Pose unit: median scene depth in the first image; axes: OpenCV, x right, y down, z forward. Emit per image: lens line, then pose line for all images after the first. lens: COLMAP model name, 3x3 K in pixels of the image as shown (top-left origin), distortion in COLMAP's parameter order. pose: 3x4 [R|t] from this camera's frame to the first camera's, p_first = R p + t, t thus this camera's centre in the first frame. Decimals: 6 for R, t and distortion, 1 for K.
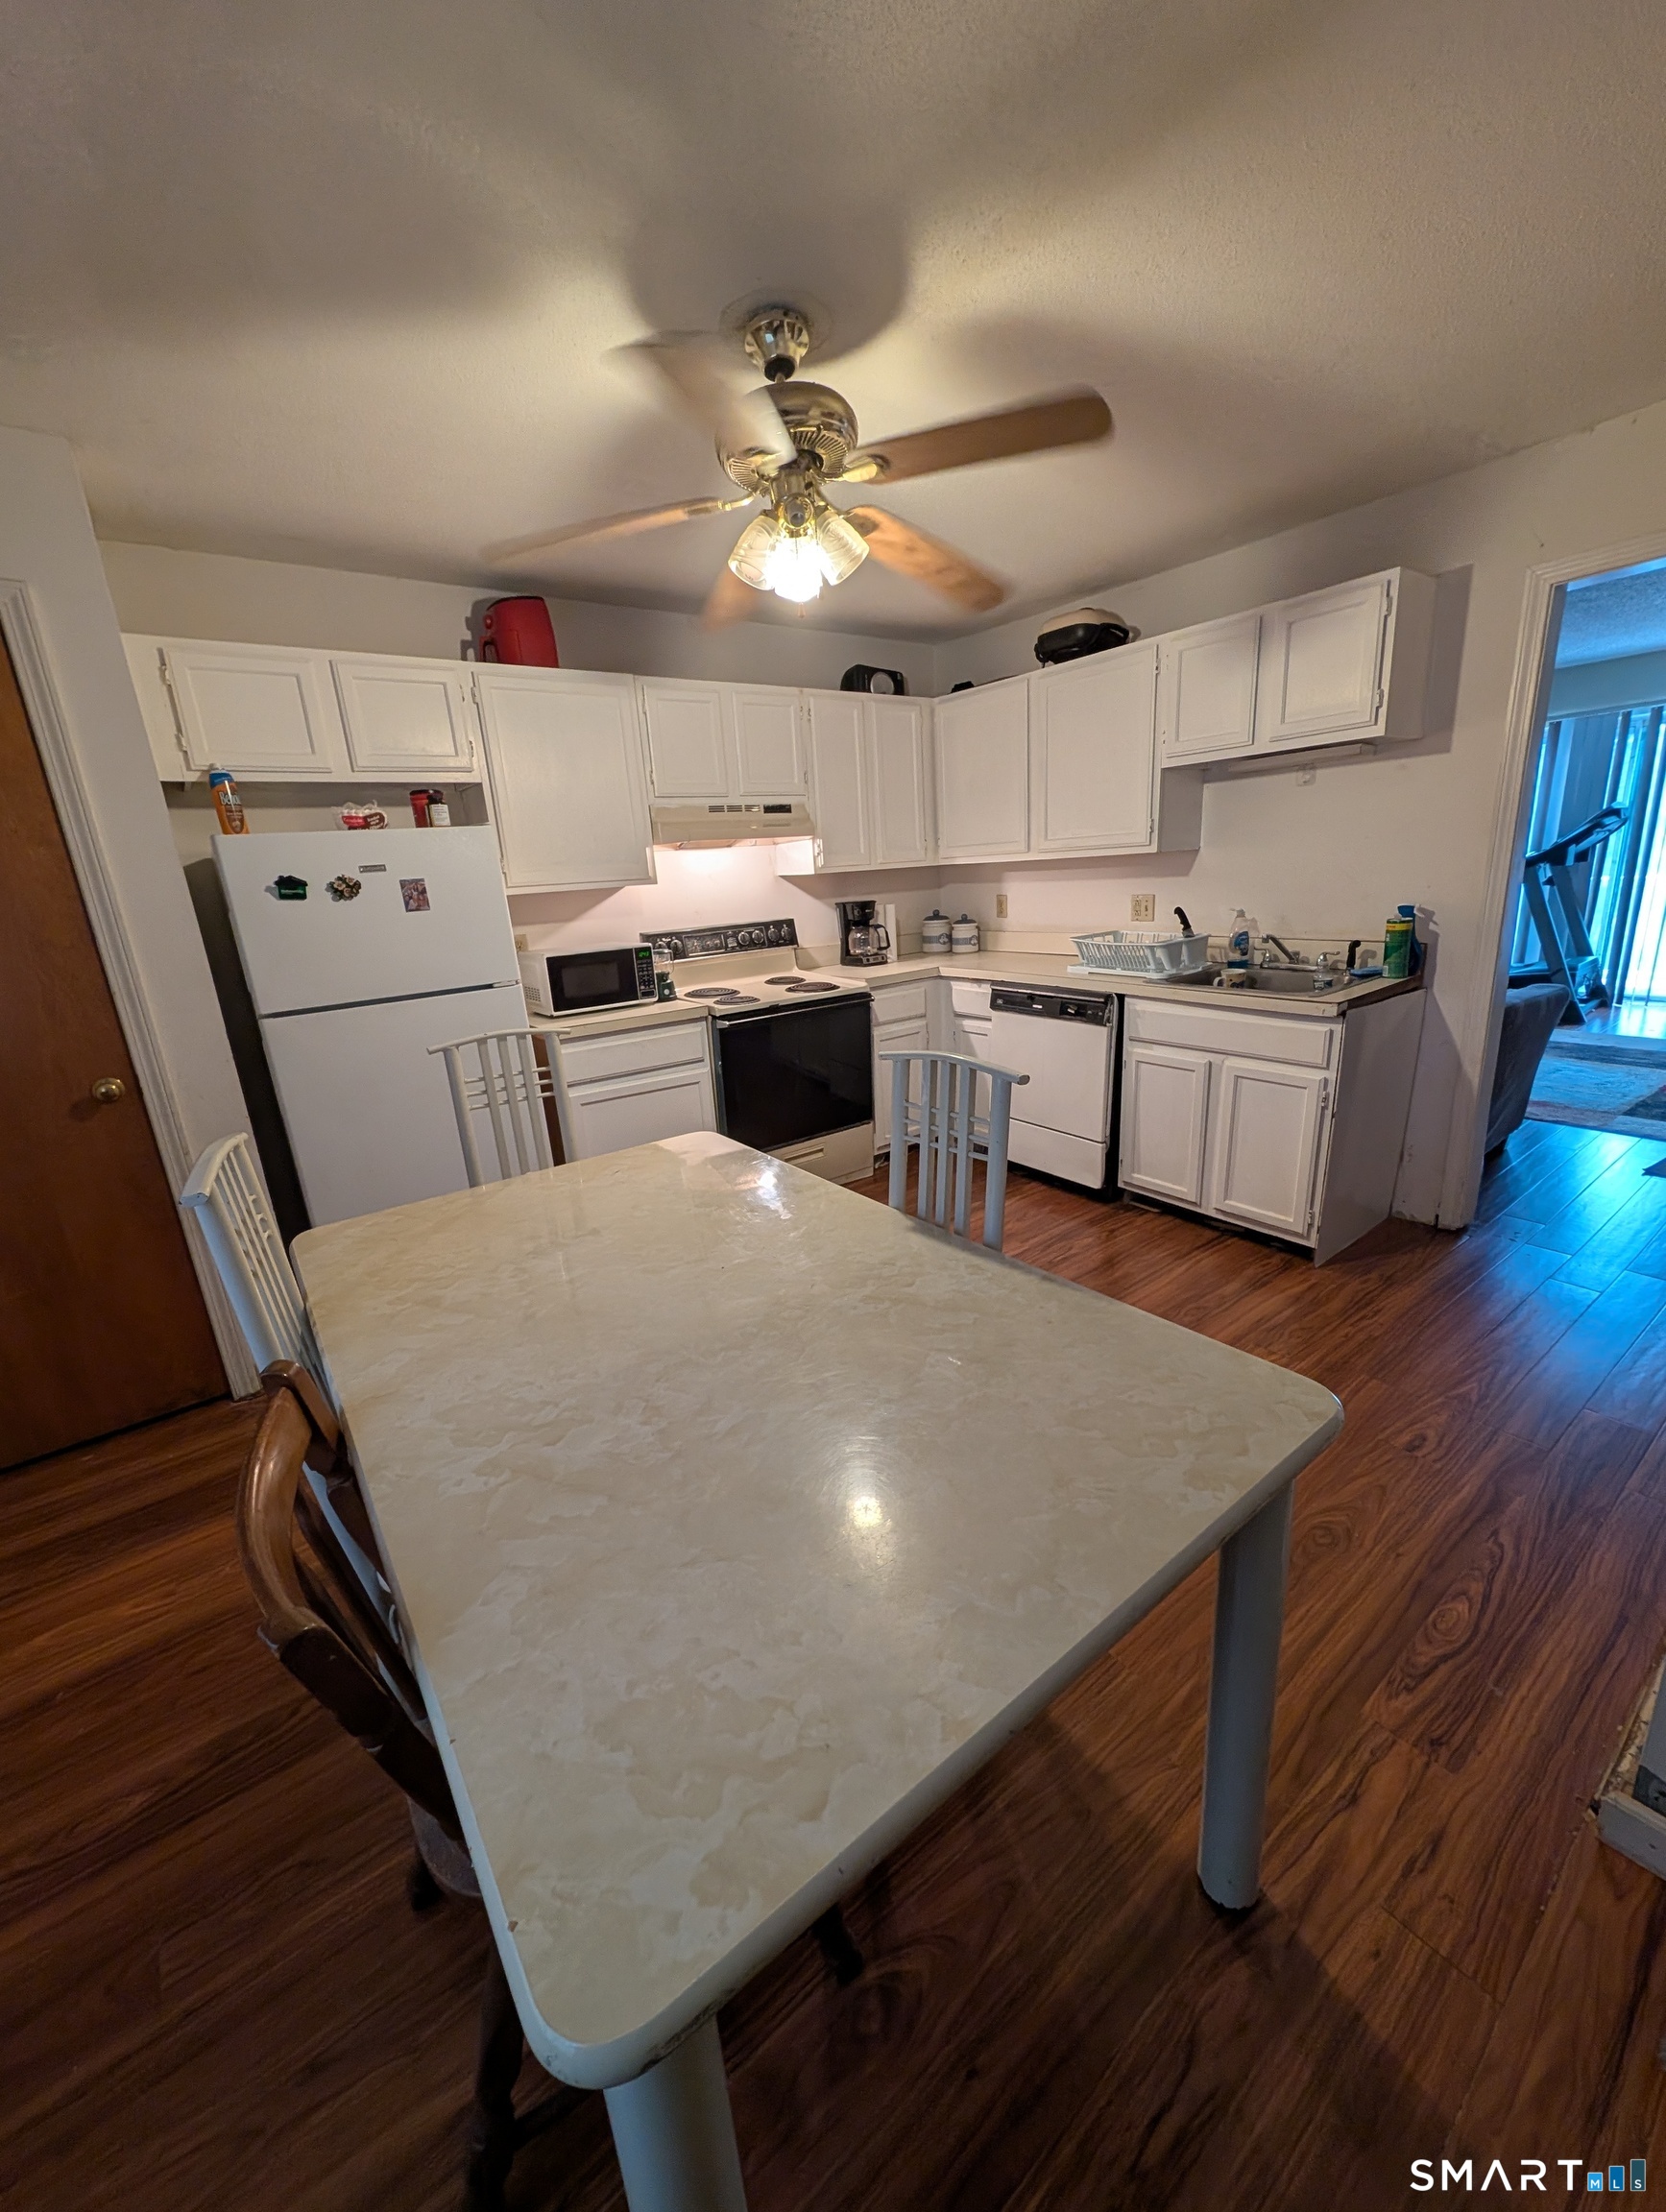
lens RADIAL K [[862.8, 0, 821.8], [0, 862.8, 1114.6], [0, 0, 1]] dist [0.002054, 0.000227]
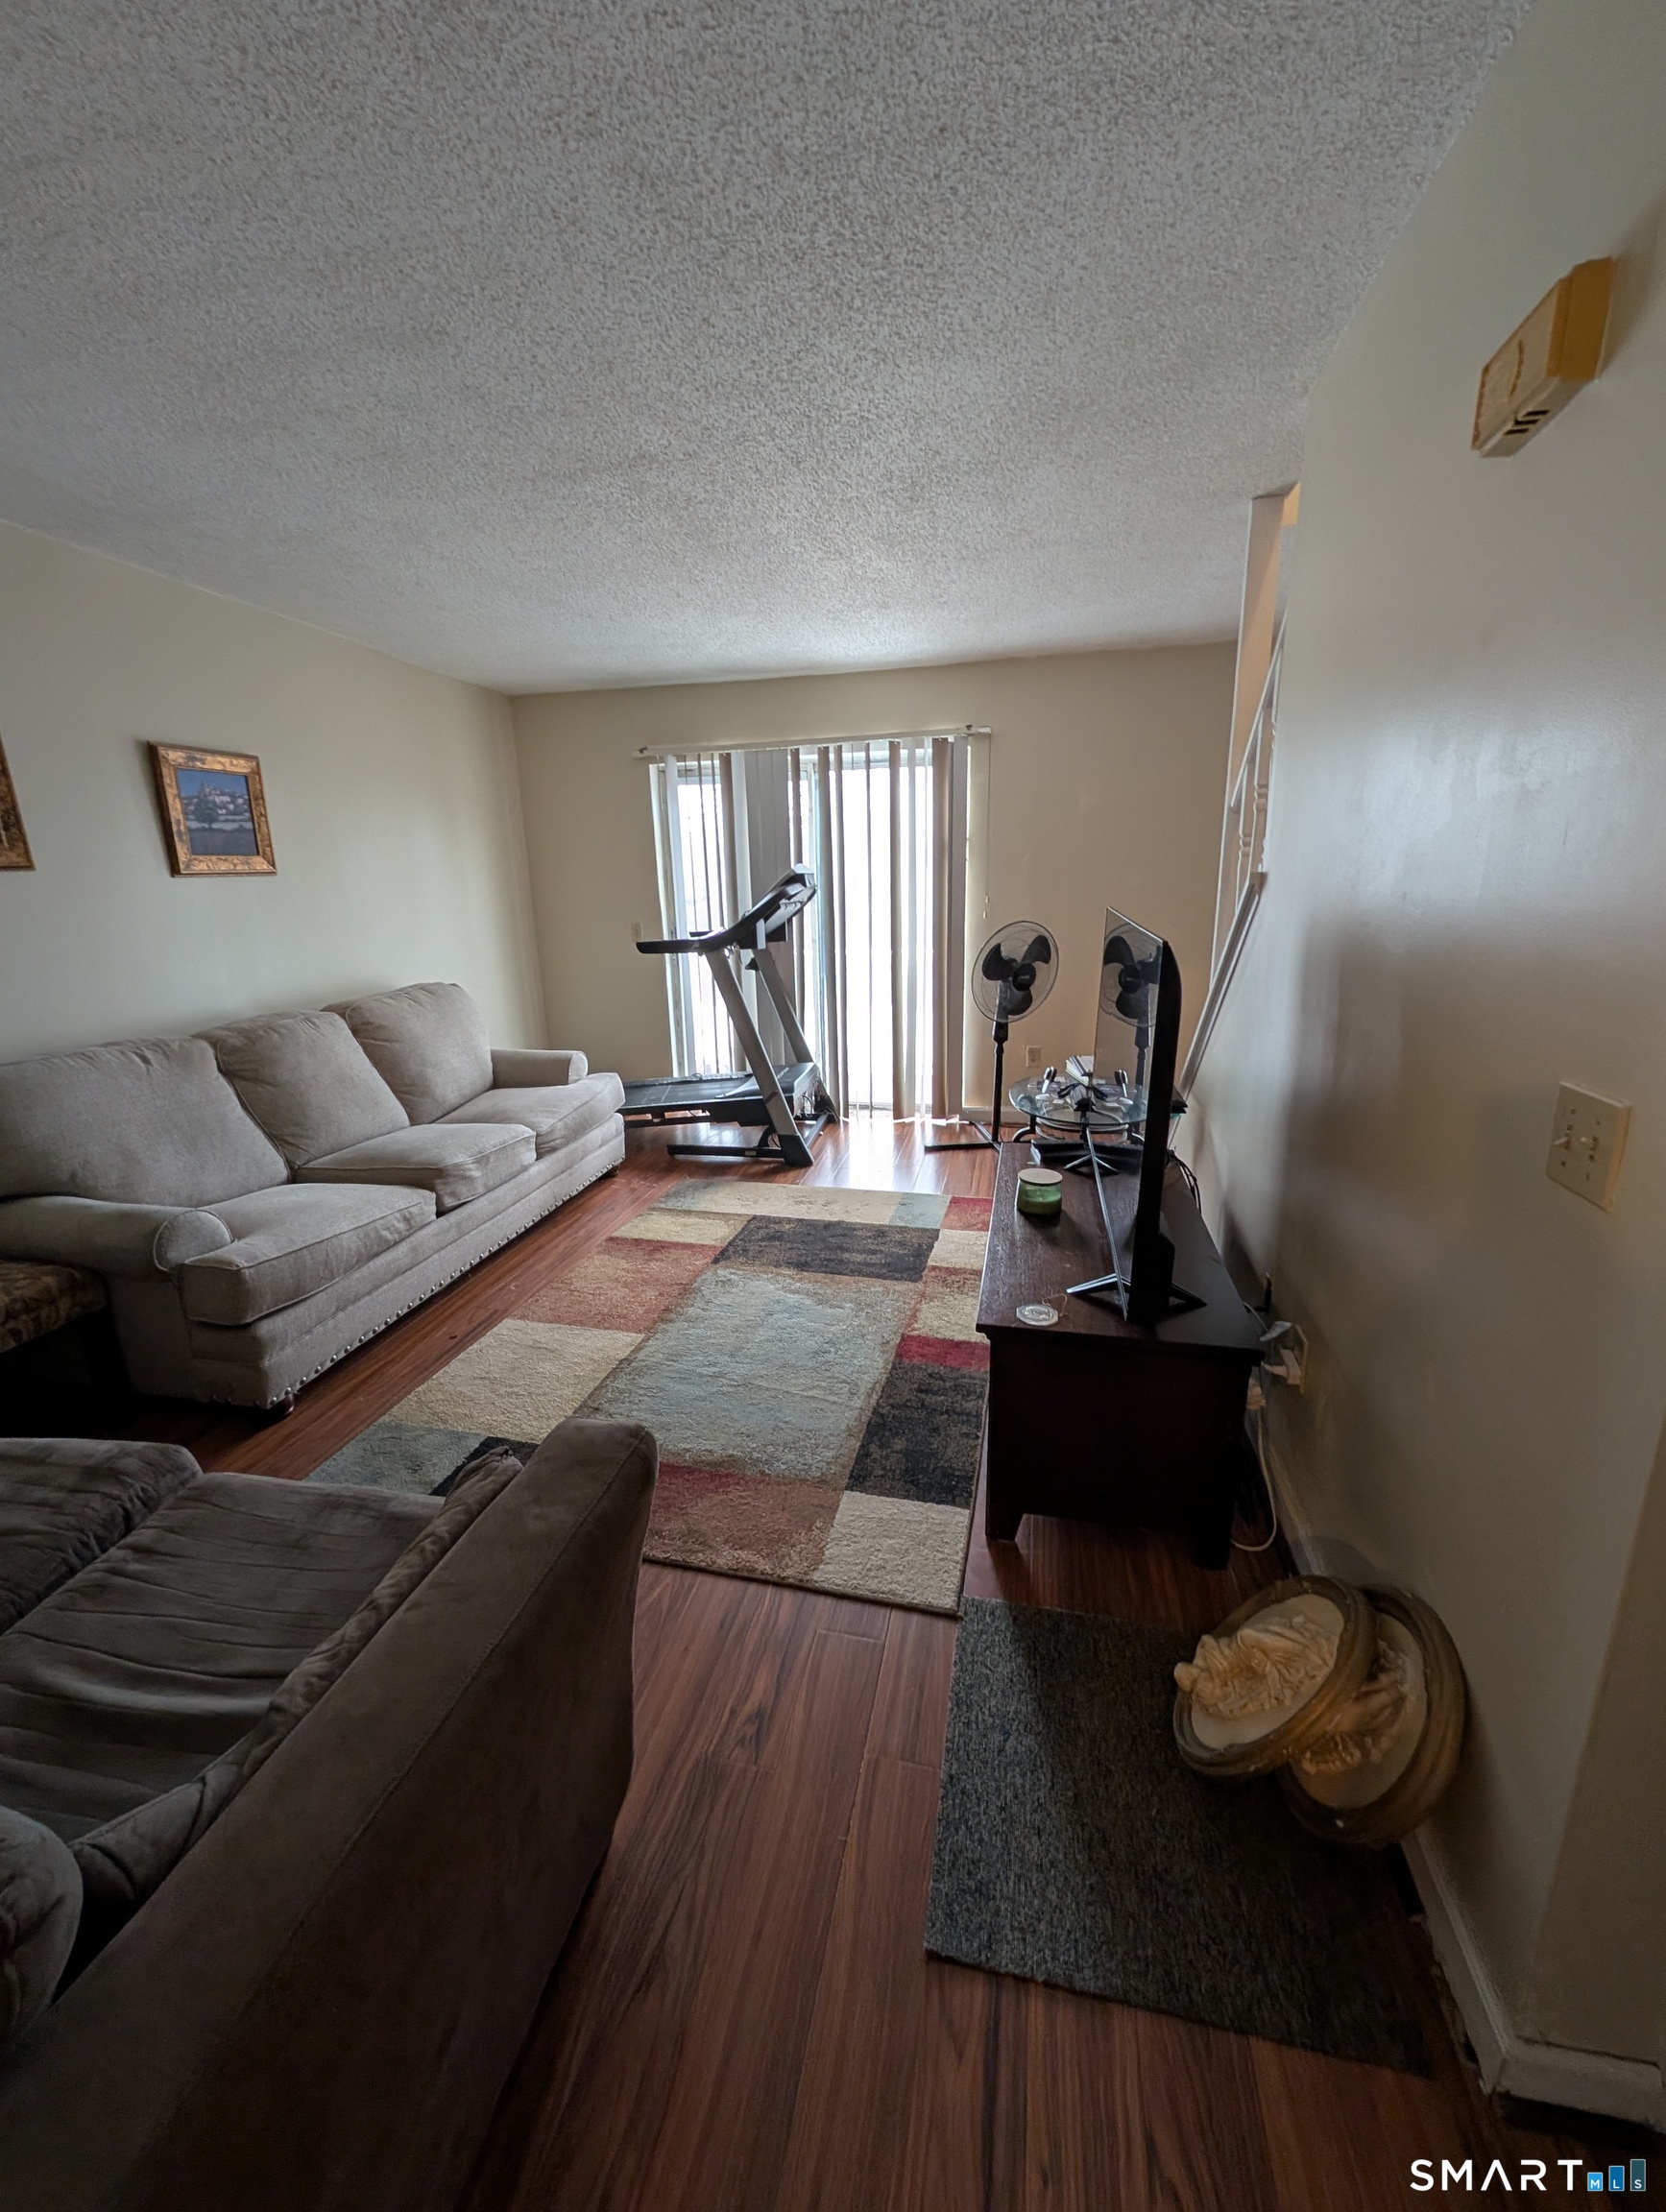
lens RADIAL K [[862.8, 0, 838.4], [0, 862.8, 1108.4], [0, 0, 1]] dist [0.002054, 0.000227]
pose [[0.759588, -0.120245, 0.639193, 0.426023], [0.150100, 0.988642, 0.007611, -0.148373], [-0.632847, 0.090162, 0.769009, 0.408380]]
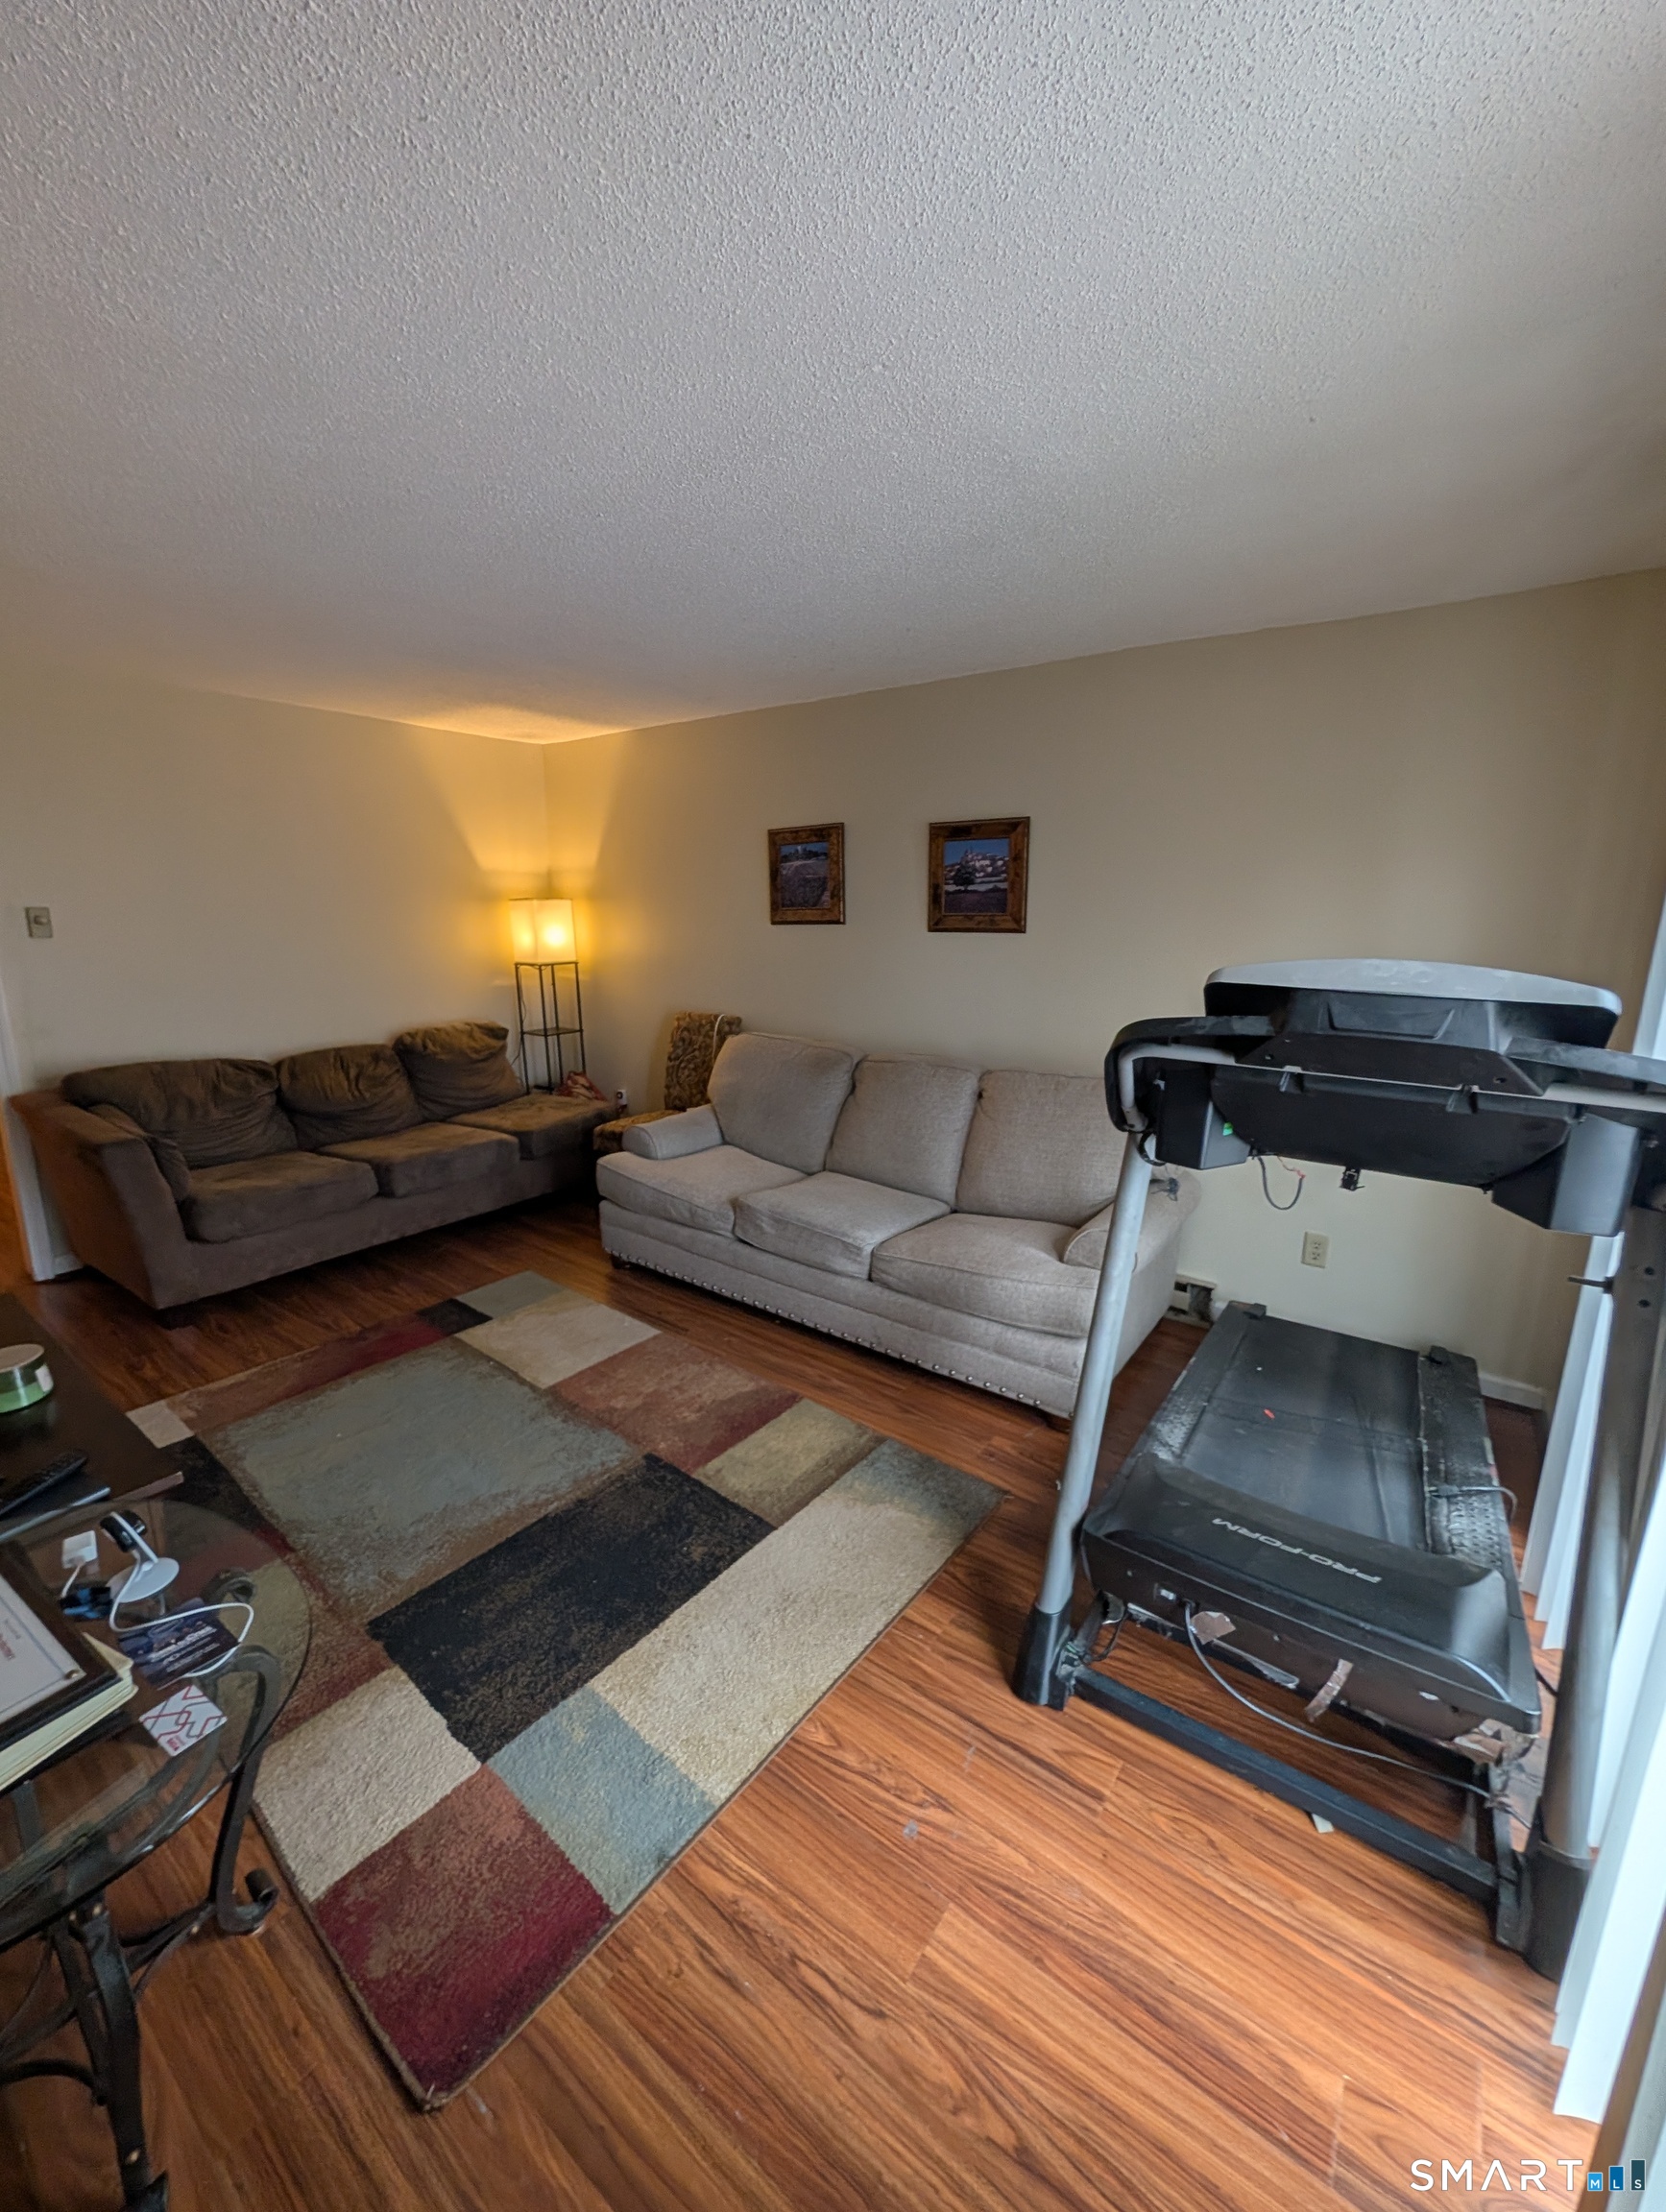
lens RADIAL K [[862.8, 0, 830.9], [0, 862.8, 1101.9], [0, 0, 1]] dist [0.002054, 0.000227]
pose [[0.281149, 0.274037, -0.919706, 1.049182], [-0.286189, 0.938697, 0.192210, -0.320540], [0.915998, 0.209170, 0.342340, 0.780268]]
